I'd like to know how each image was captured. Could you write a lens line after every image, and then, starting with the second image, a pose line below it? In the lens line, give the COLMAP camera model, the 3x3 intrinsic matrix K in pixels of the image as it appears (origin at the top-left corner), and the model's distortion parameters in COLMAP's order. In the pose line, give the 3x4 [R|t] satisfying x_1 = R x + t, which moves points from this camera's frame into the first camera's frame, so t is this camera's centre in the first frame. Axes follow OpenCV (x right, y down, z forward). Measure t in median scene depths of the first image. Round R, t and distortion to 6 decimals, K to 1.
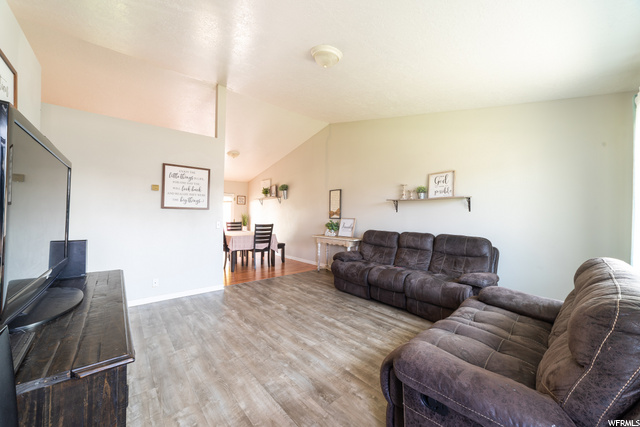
lens RADIAL K [[243.2, 0, 319.8], [0, 243.2, 210.4], [0, 0, 1]] dist [-0.001226, 0.000159]
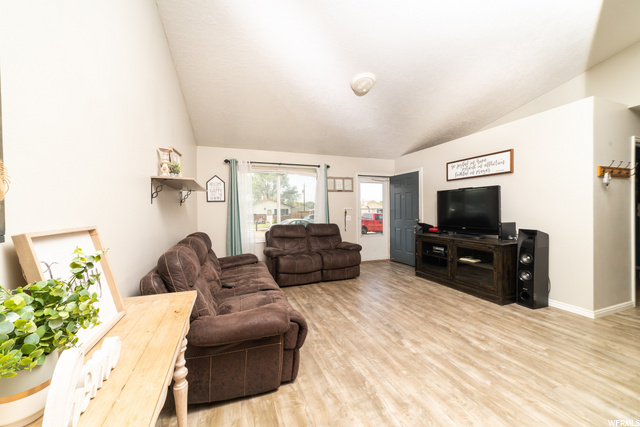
lens RADIAL K [[243.2, 0, 319.8], [0, 243.2, 210.4], [0, 0, 1]] dist [-0.001226, 0.000159]
pose [[-0.936159, -0.000377, 0.351576, -0.186095], [-0.005804, 0.999880, -0.014383, 0.042118], [-0.351528, -0.015505, -0.936049, 2.054122]]
